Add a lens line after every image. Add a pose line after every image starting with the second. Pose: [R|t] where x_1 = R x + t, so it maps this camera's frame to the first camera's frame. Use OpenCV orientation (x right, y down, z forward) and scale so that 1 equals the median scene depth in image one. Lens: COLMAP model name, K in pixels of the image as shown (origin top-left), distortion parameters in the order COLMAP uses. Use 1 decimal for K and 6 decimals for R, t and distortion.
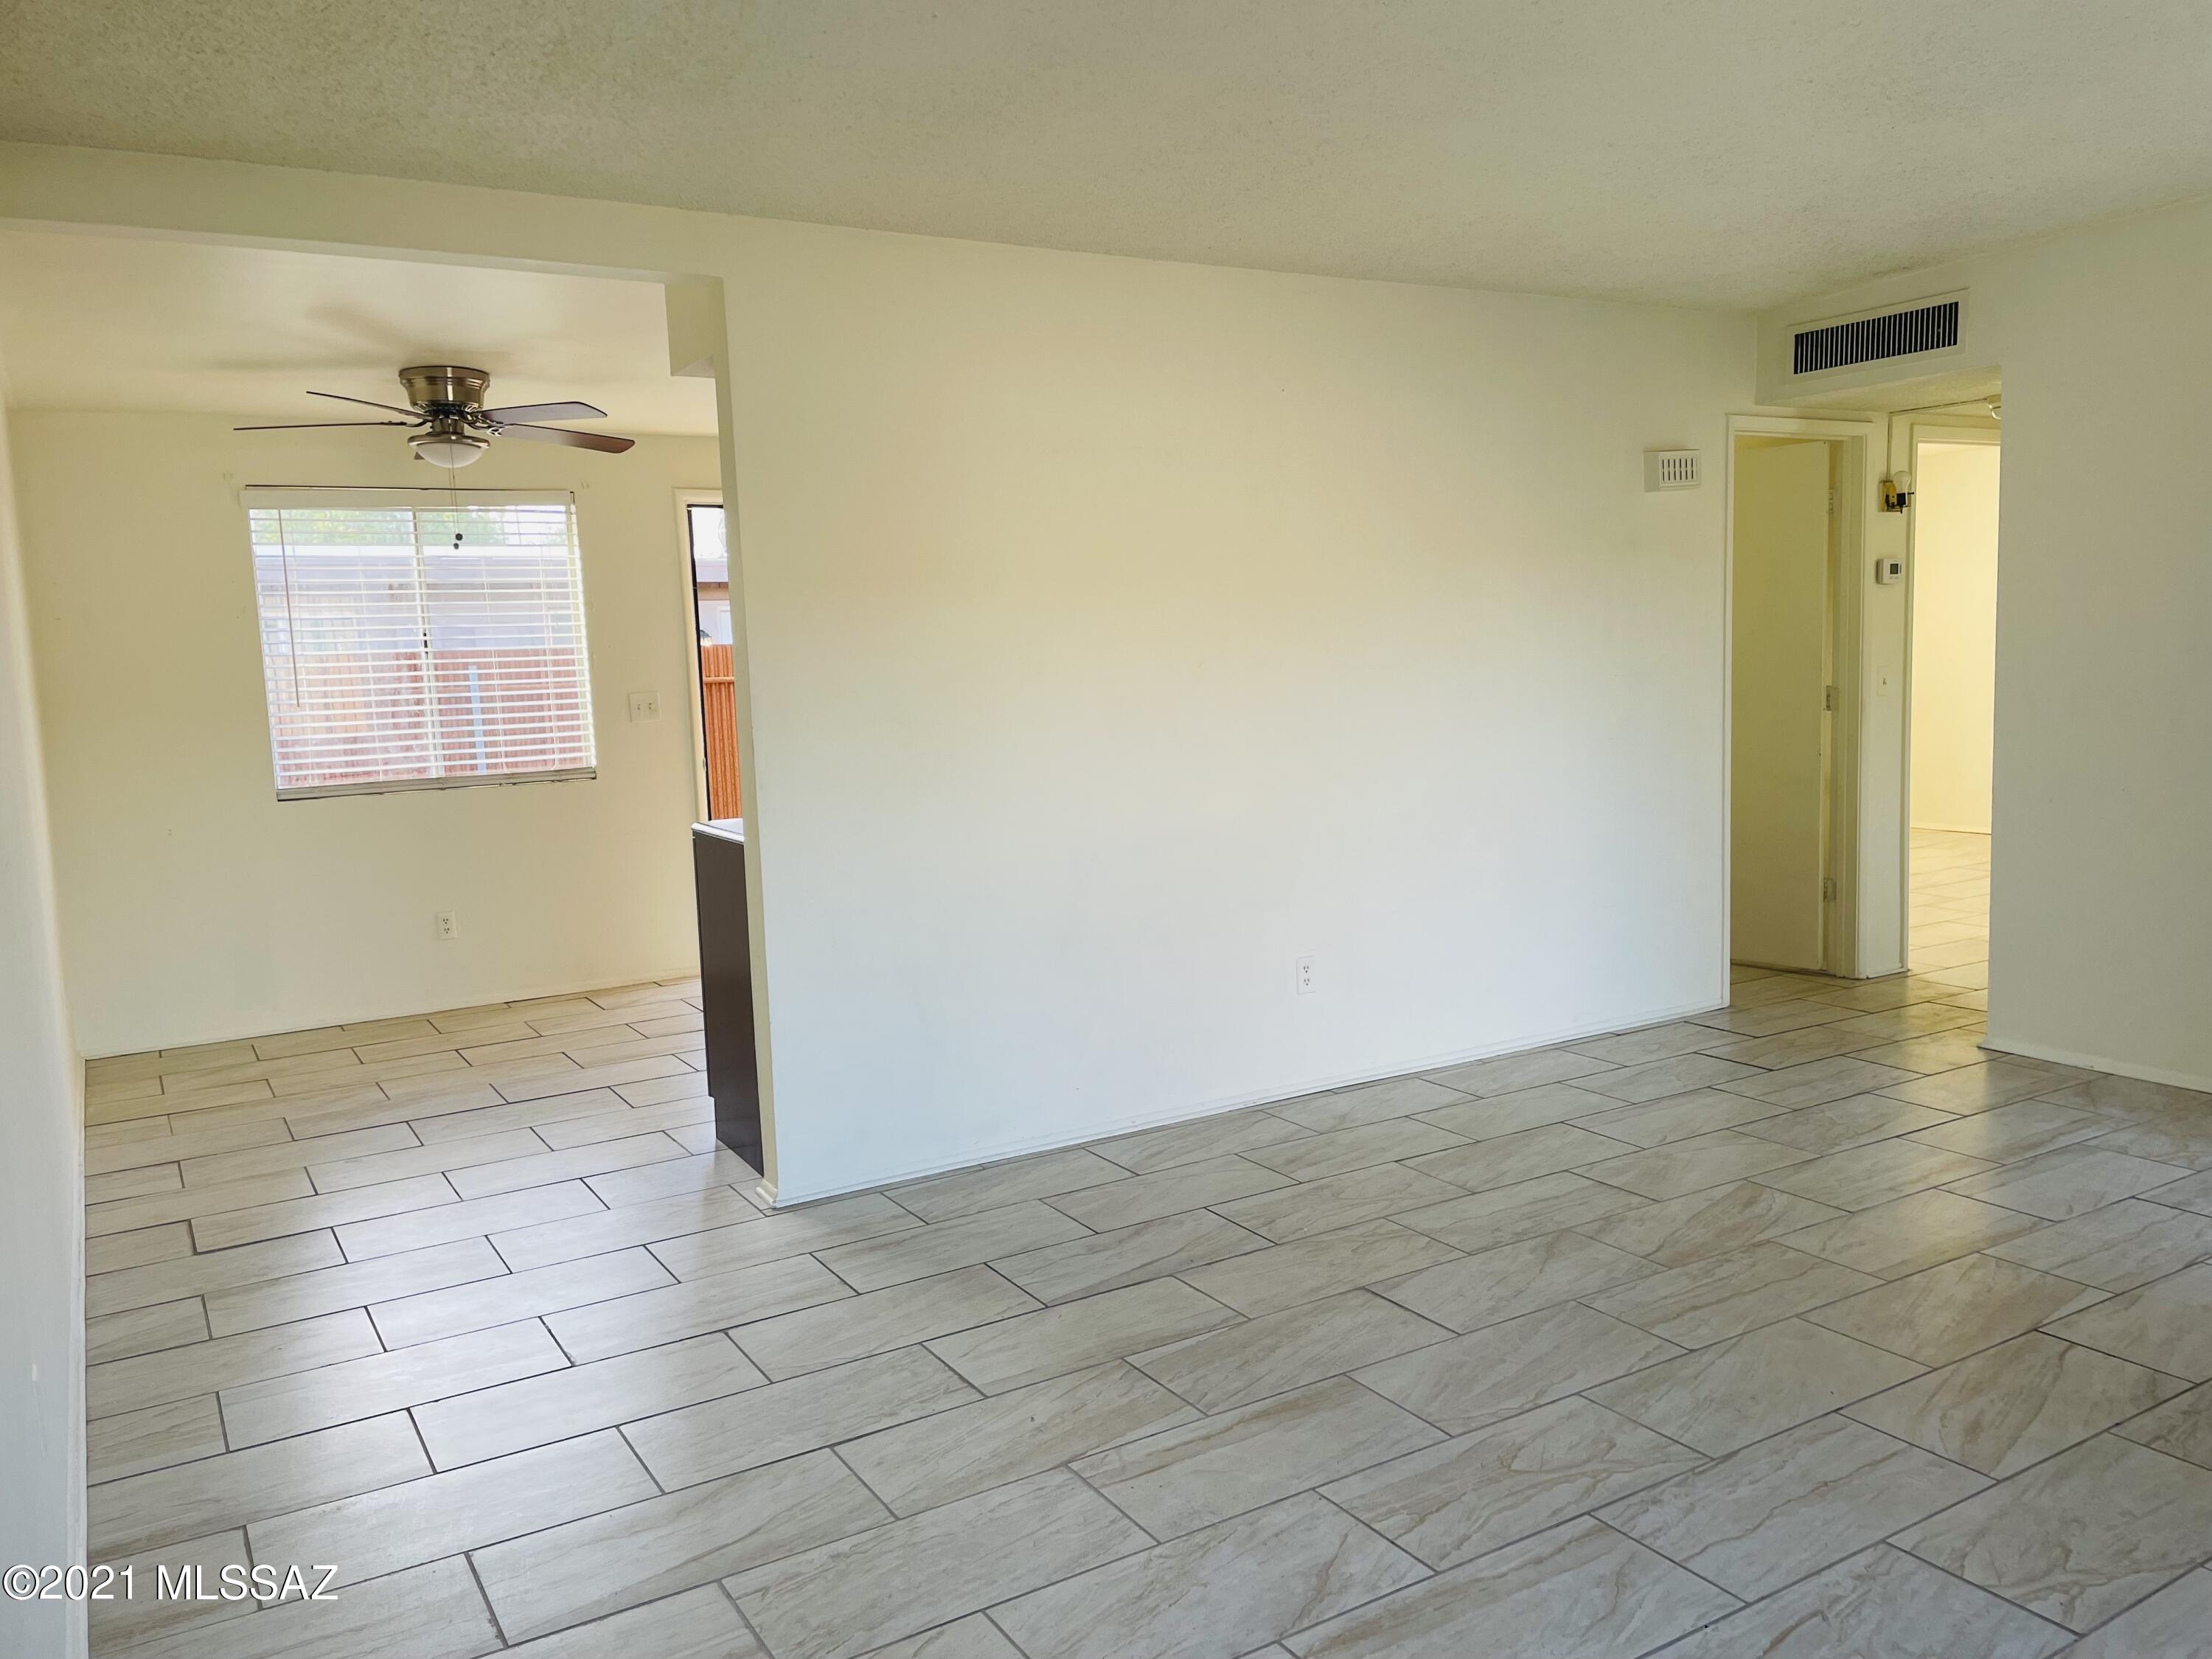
lens RADIAL K [[1672.6, 0, 1118.0], [0, 1672.6, 830.7], [0, 0, 1]] dist [0.098720, -0.128824]
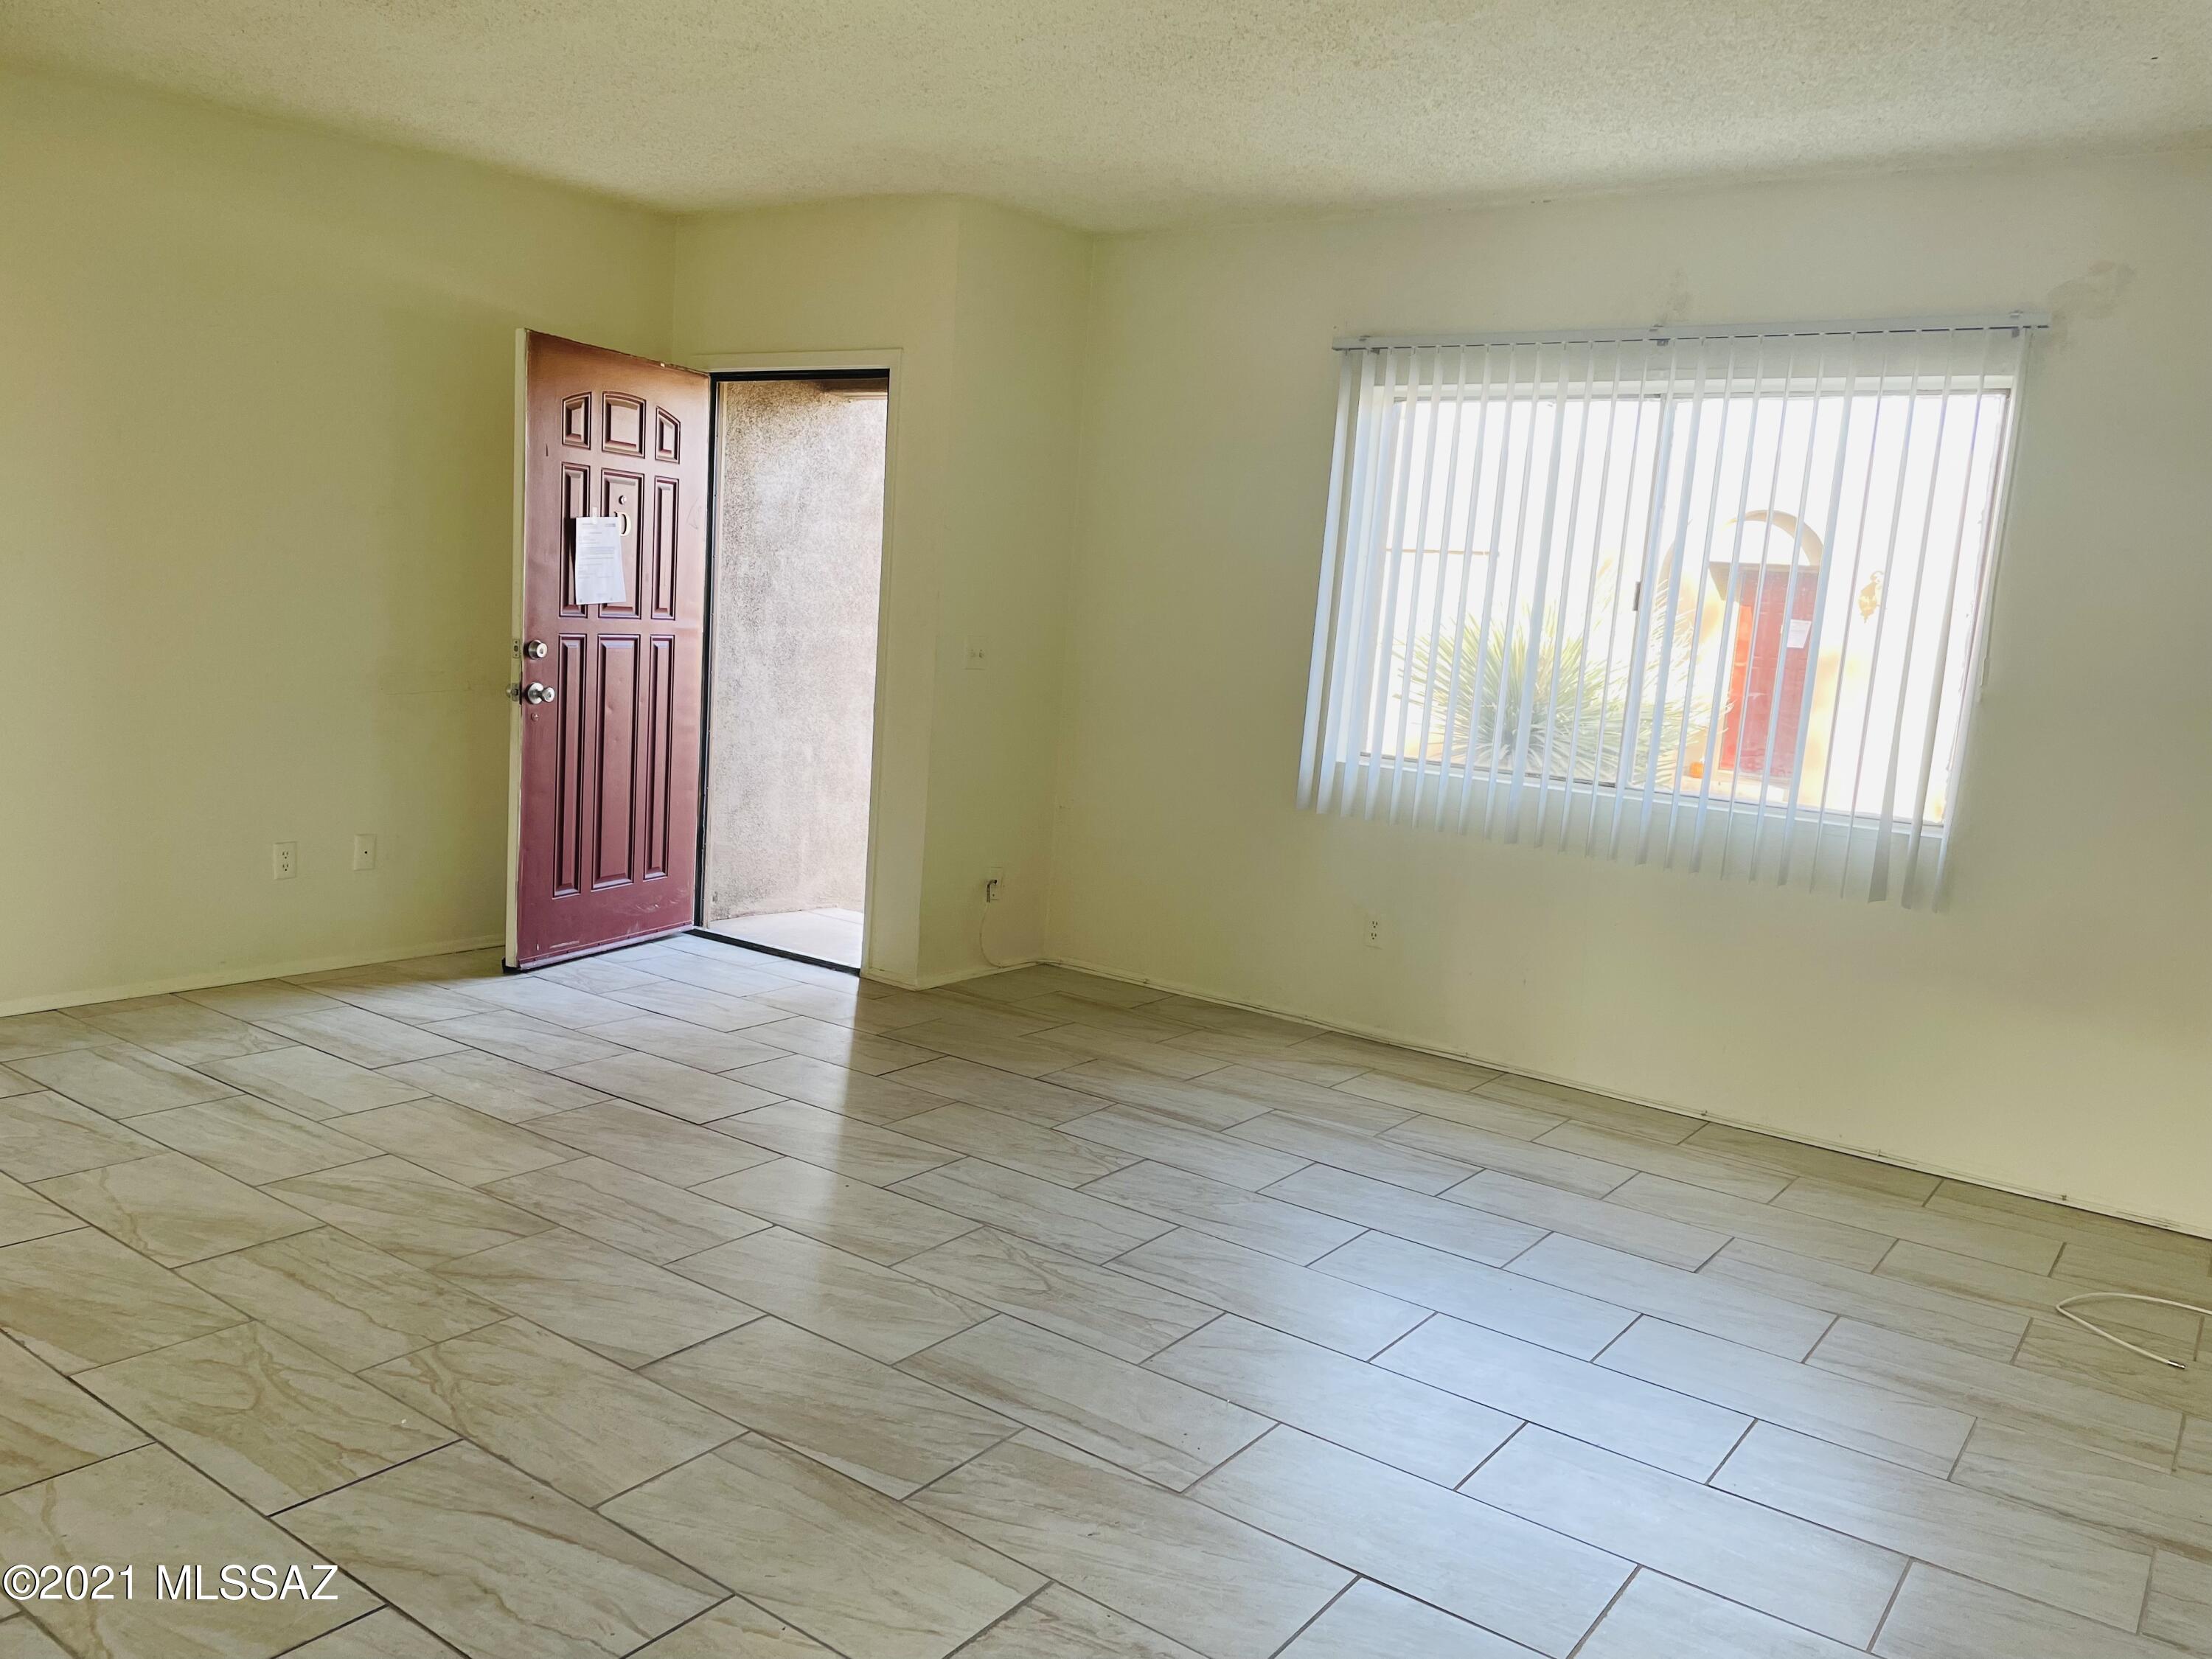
lens RADIAL K [[1672.6, 0, 1118.0], [0, 1672.6, 830.7], [0, 0, 1]] dist [0.098720, -0.128824]
pose [[-0.397883, -0.117691, 0.909856, -0.622631], [0.046737, 0.987850, 0.148217, -0.082235], [-0.916245, 0.101497, -0.387548, 1.057943]]
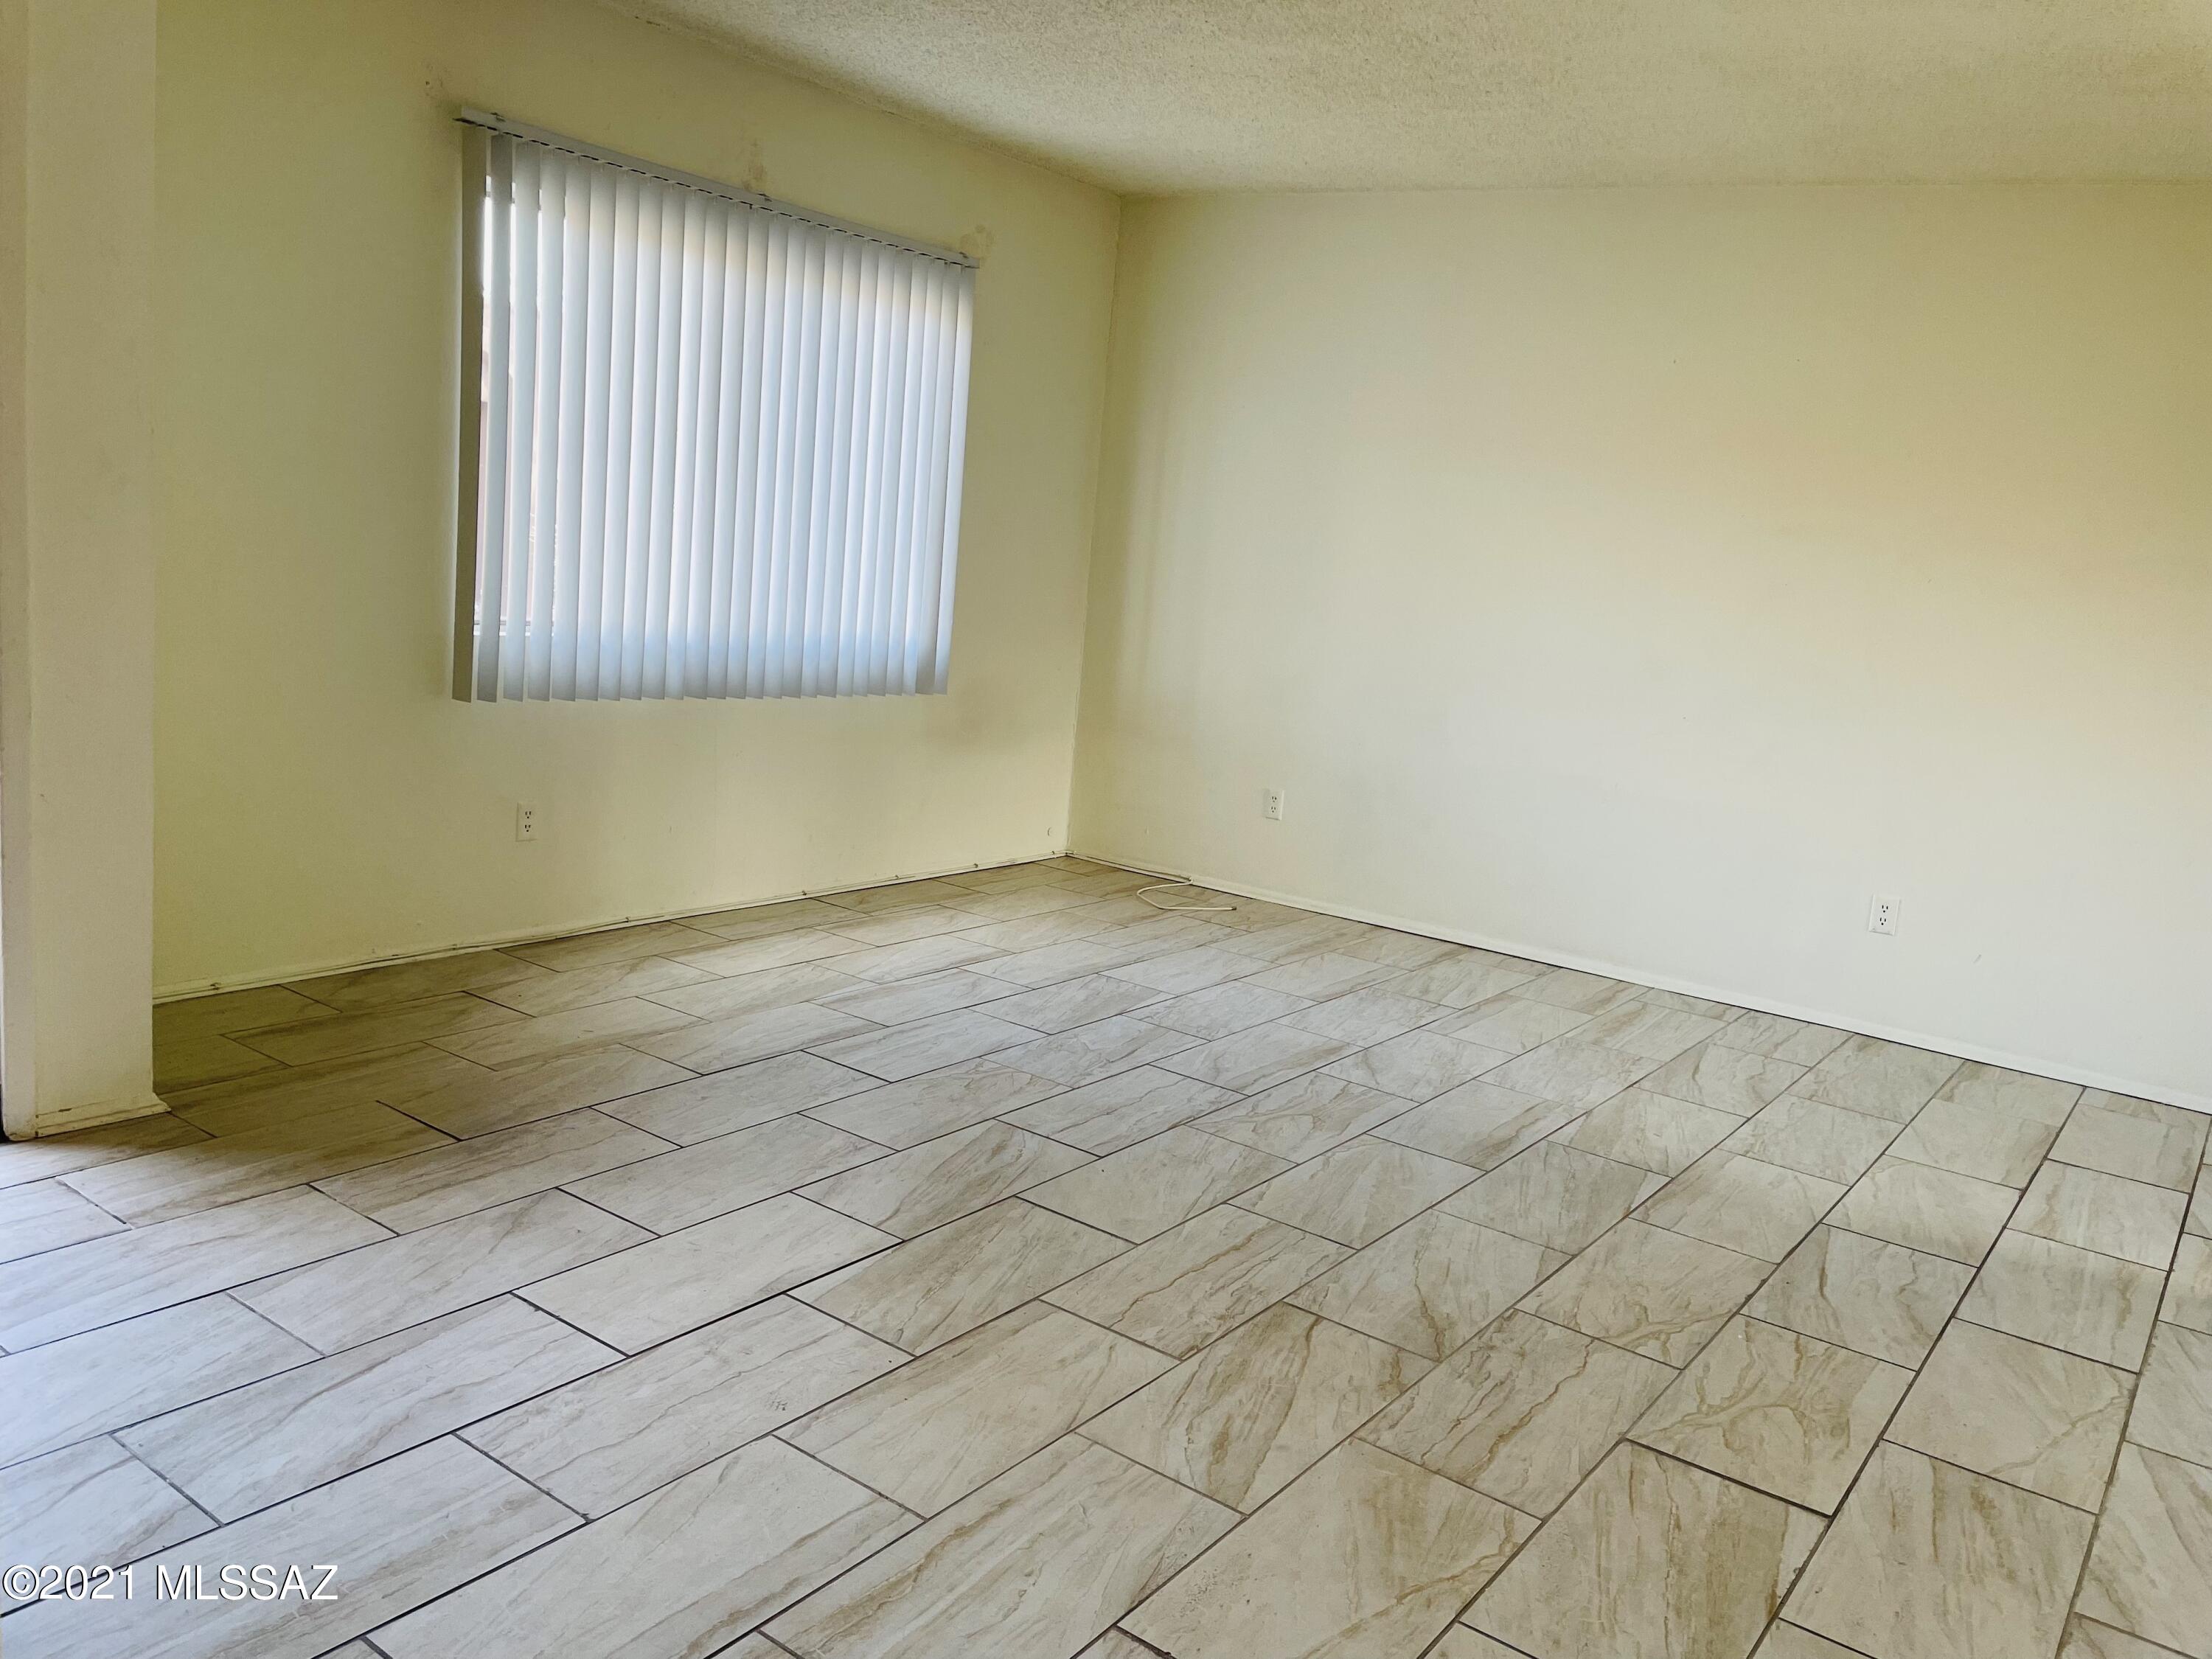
lens RADIAL K [[1672.6, 0, 1118.0], [0, 1672.6, 830.7], [0, 0, 1]] dist [0.098720, -0.128824]
pose [[-0.919305, 0.022427, -0.392906, 0.710184], [-0.099402, 0.952771, 0.286962, -0.180228], [0.380785, 0.302862, -0.873658, 1.606551]]
